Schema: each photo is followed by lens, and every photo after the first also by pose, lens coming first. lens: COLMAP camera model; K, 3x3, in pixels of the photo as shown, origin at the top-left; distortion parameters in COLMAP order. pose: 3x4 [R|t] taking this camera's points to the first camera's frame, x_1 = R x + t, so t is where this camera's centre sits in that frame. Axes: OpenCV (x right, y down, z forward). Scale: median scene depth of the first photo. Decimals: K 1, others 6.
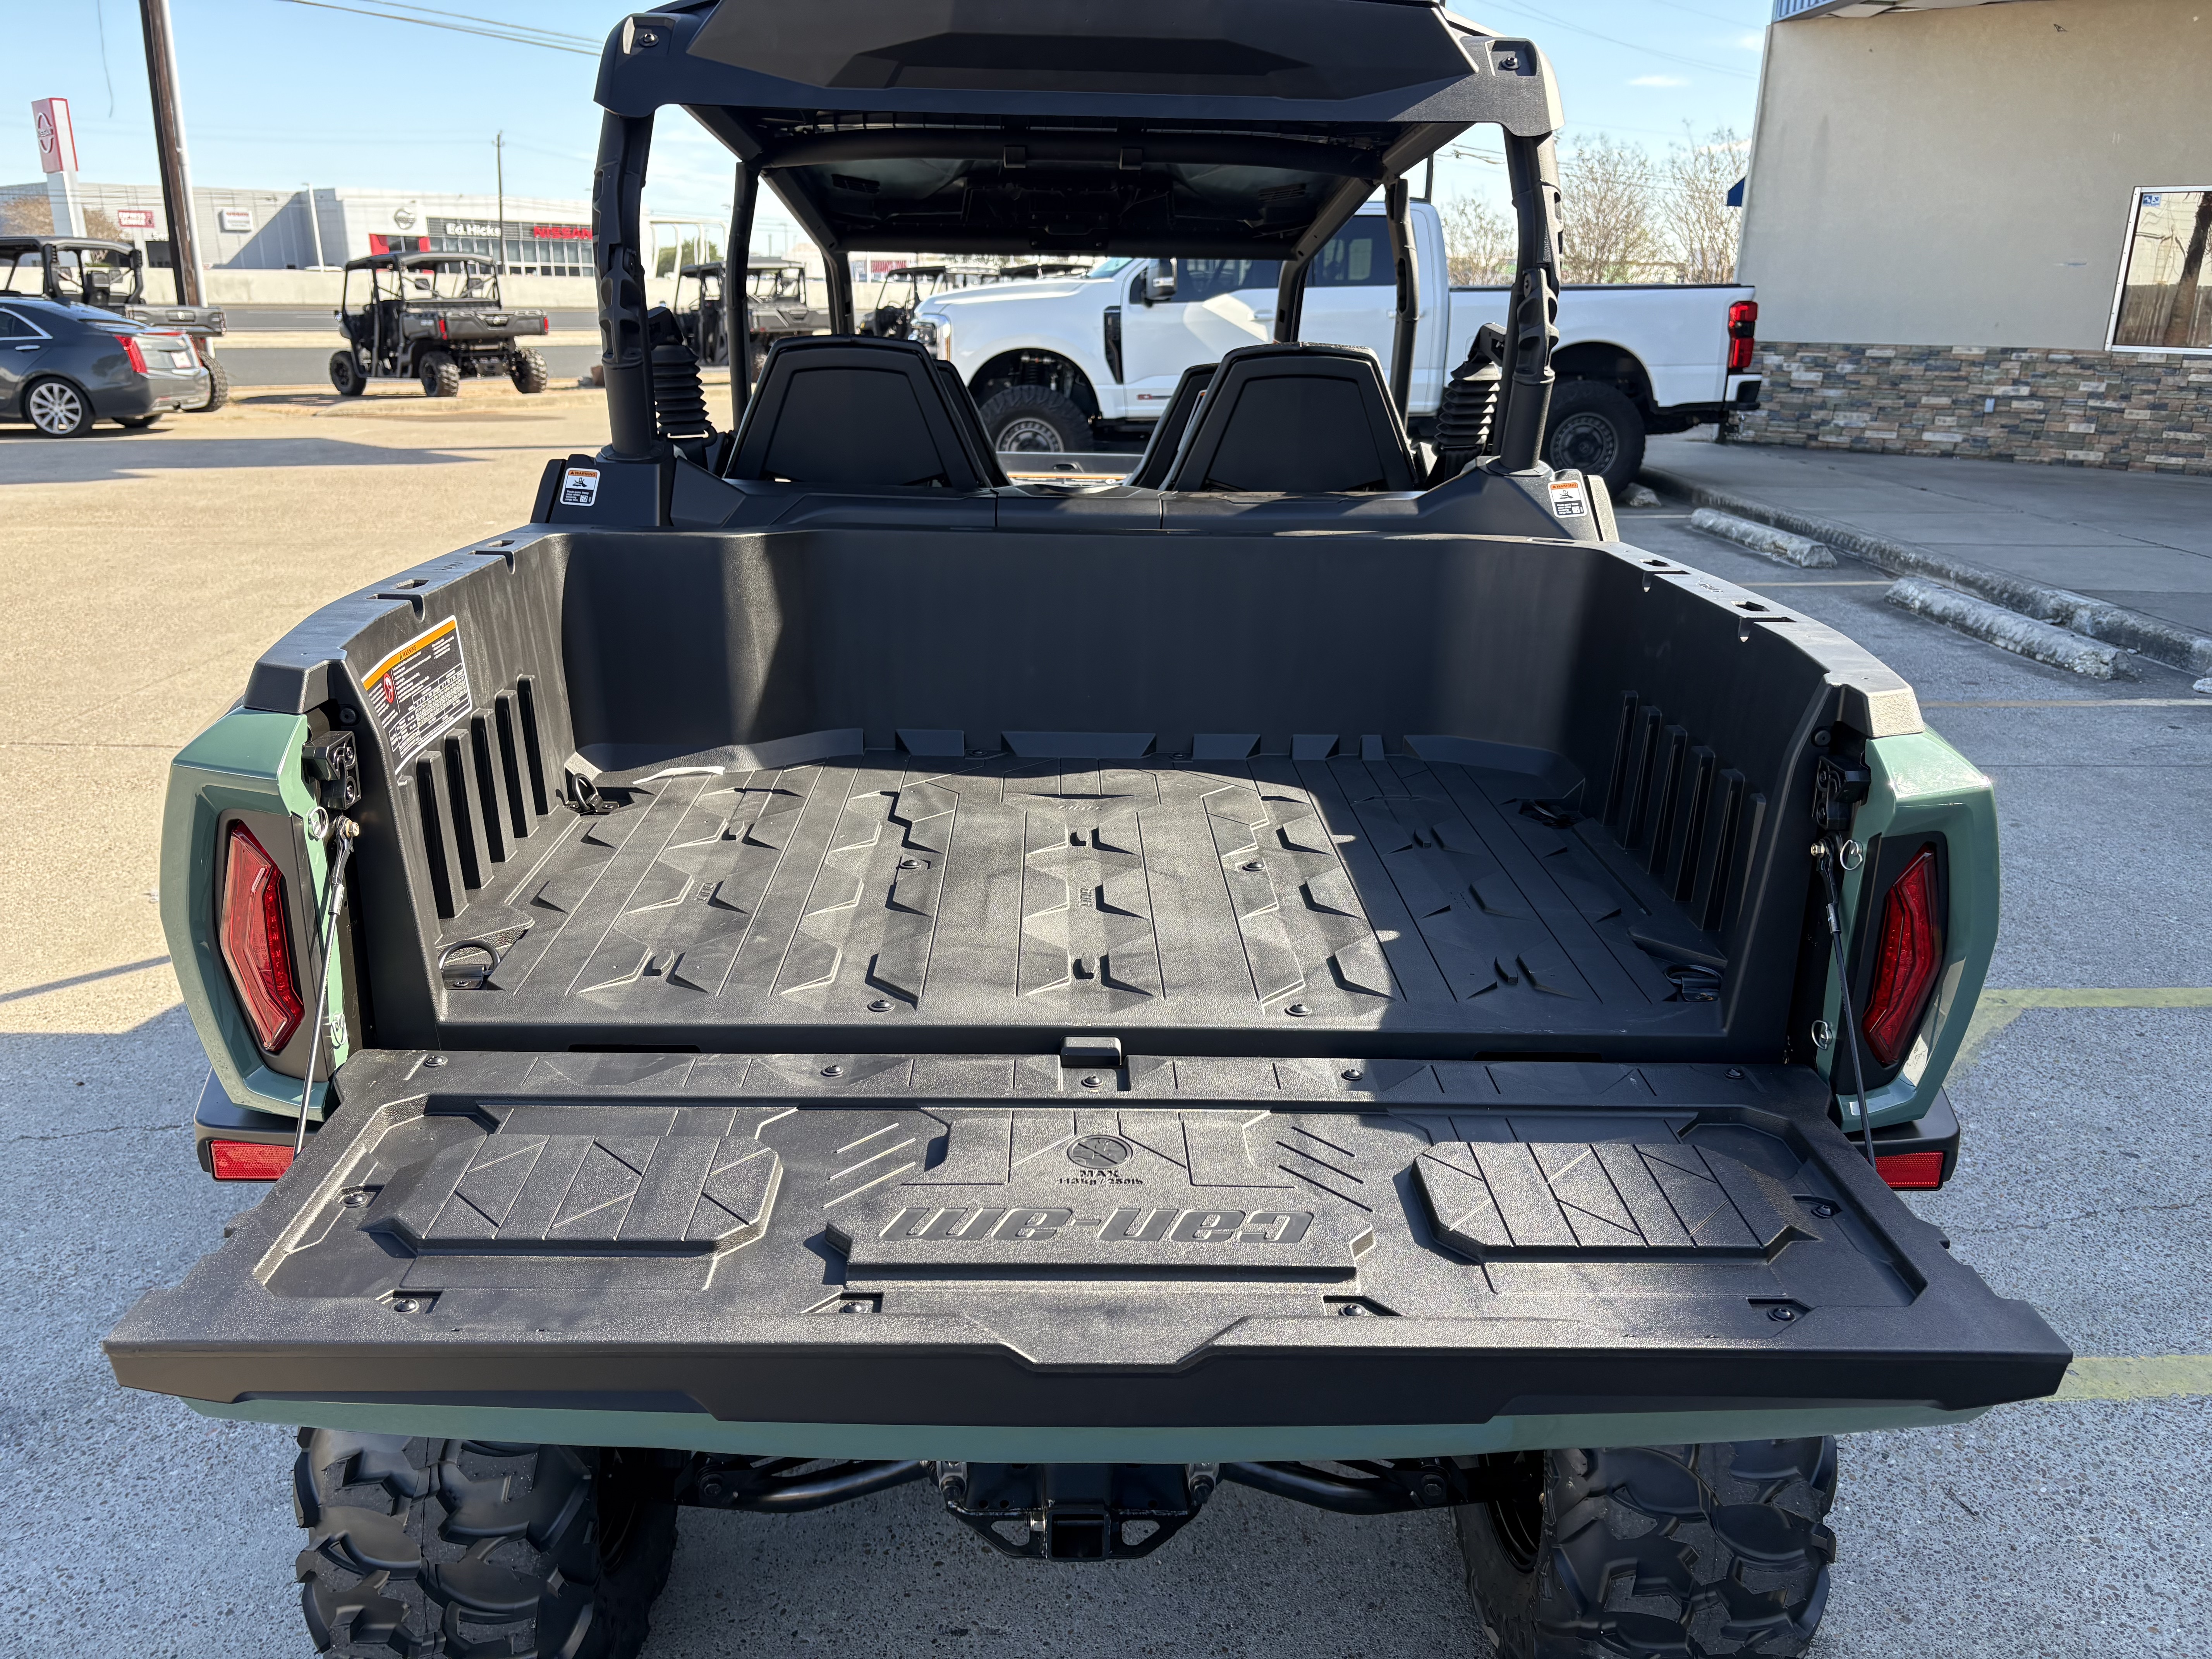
lens RADIAL K [[1659.9, 0, 1091.6], [0, 1659.9, 828.0], [0, 0, 1]] dist [0.075844, -0.099360]
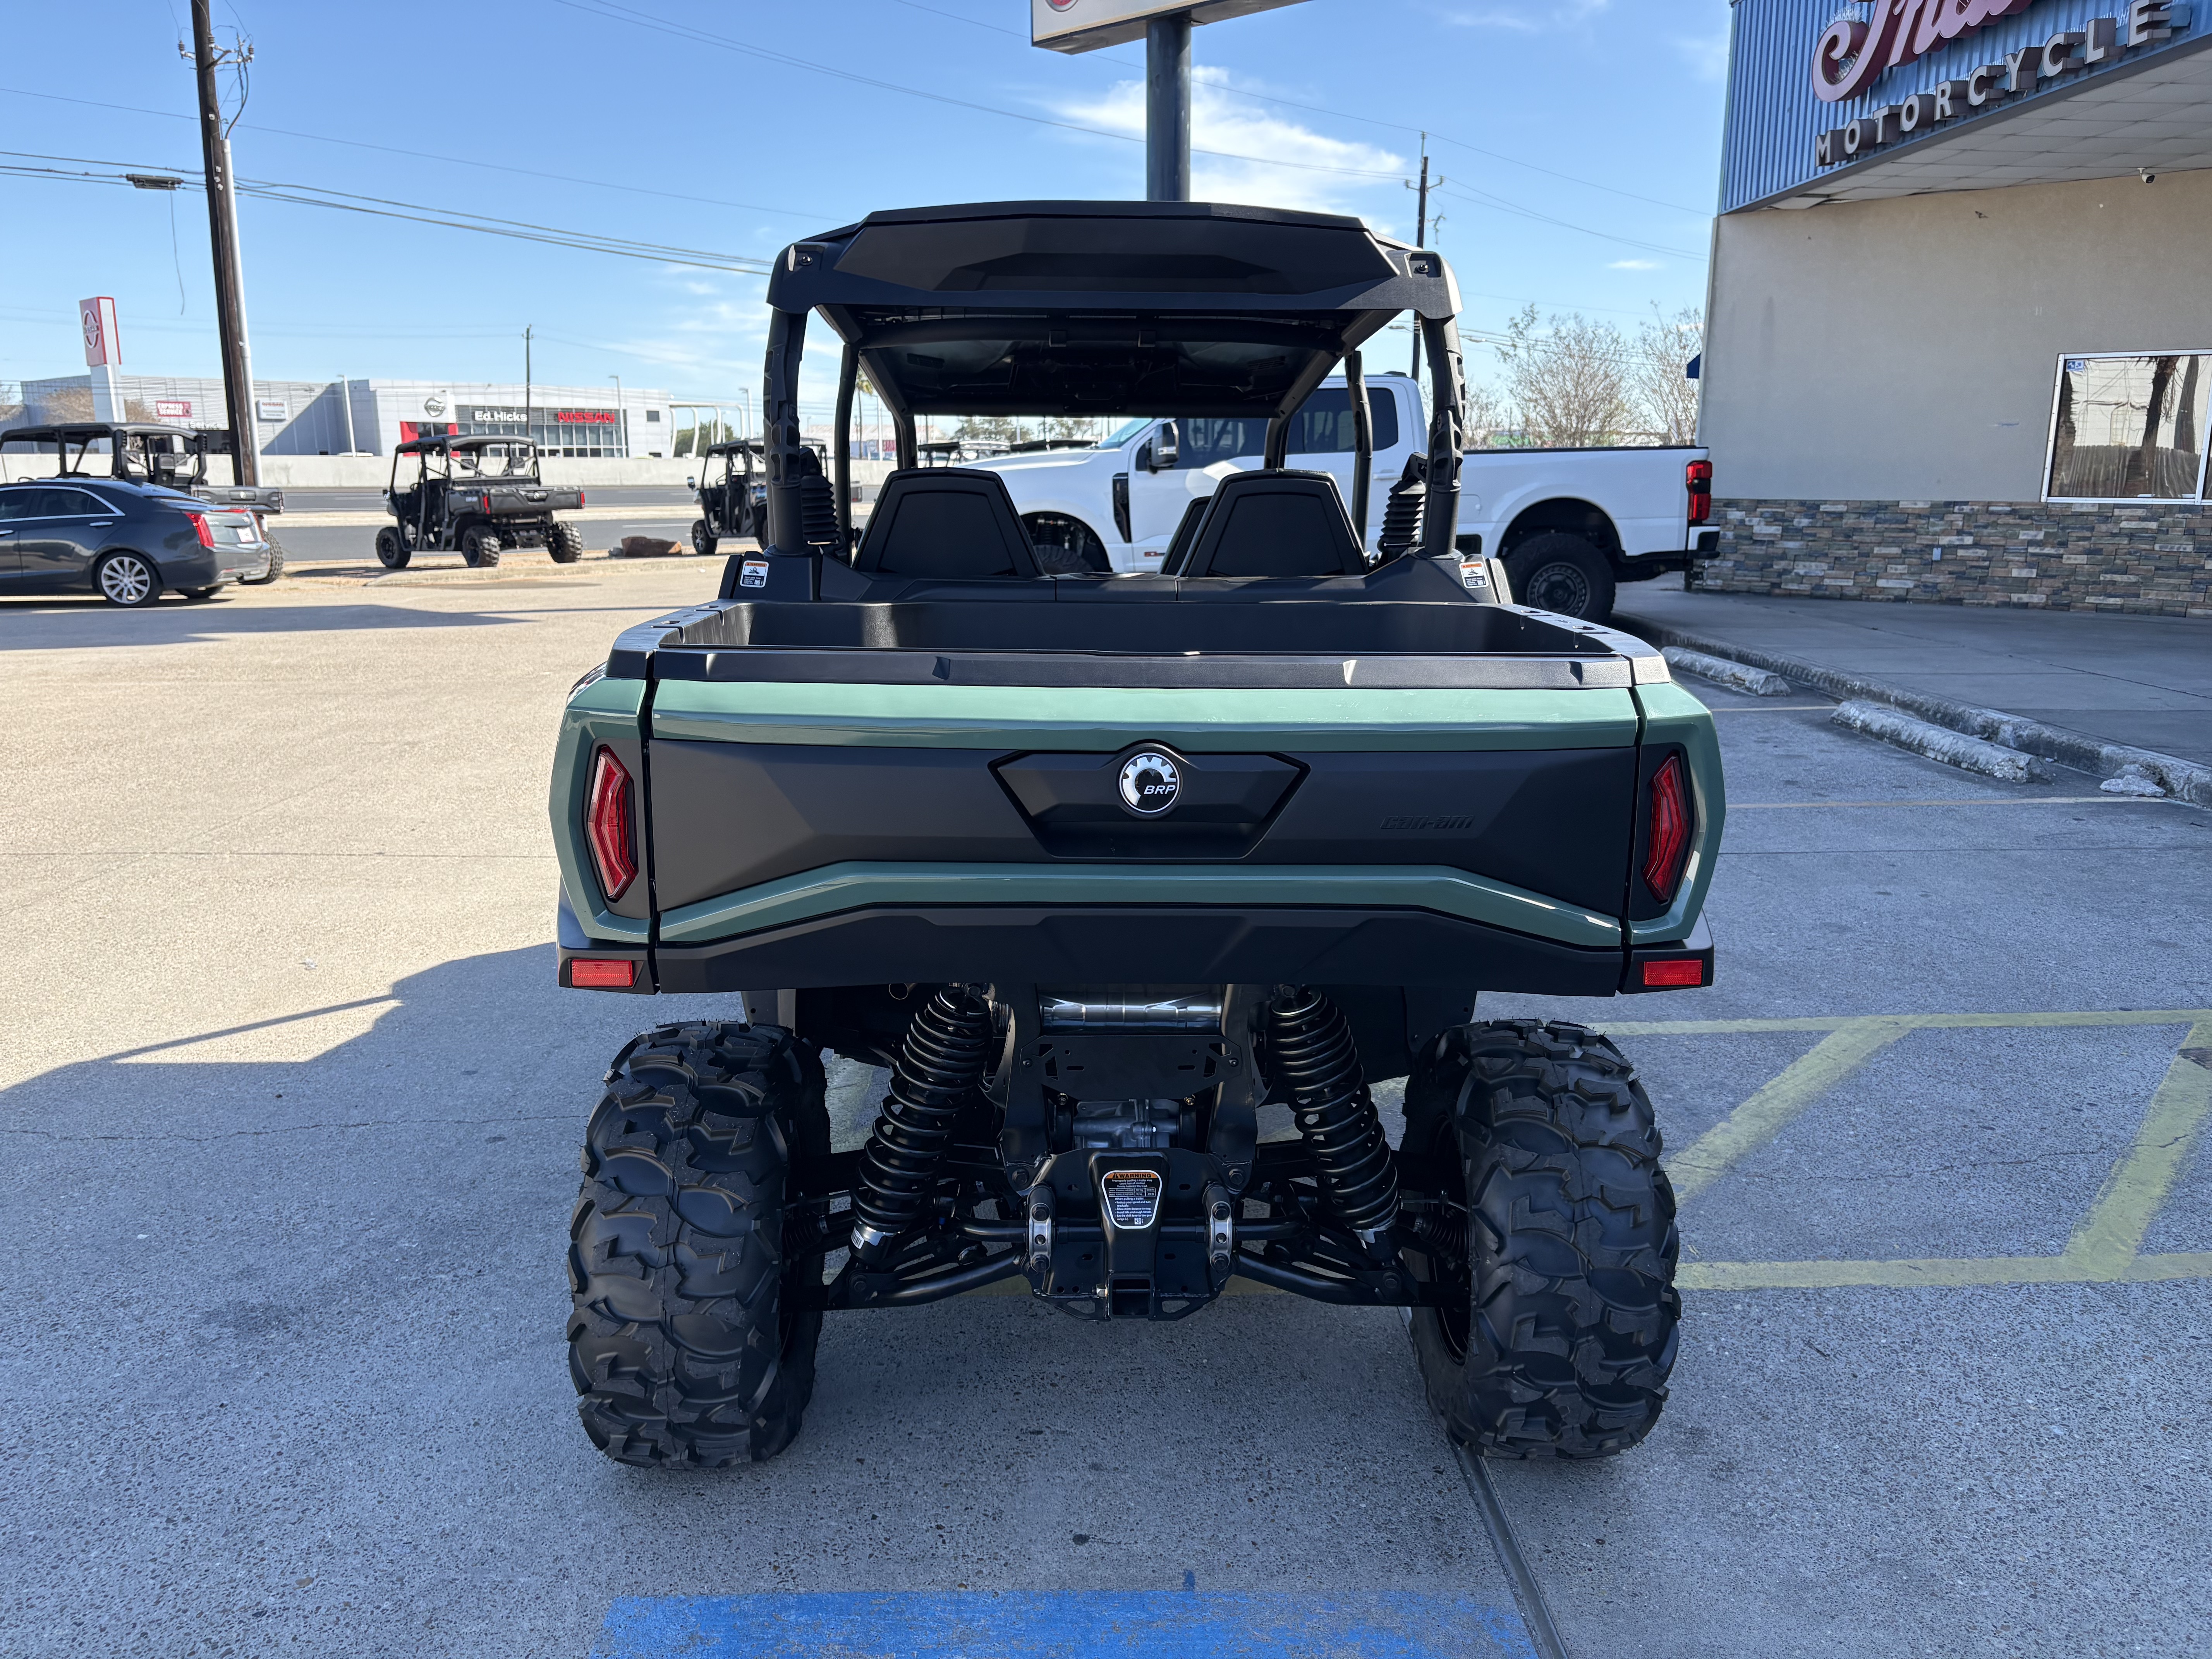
lens RADIAL K [[1698.9, 0, 1106.0], [0, 1698.9, 829.5], [0, 0, 1]] dist [0.043817, -0.056520]
pose [[0.999899, -0.013358, 0.004949, -0.018441], [0.013791, 0.994760, -0.101304, 0.108607], [-0.003570, 0.101362, 0.994843, -0.265563]]
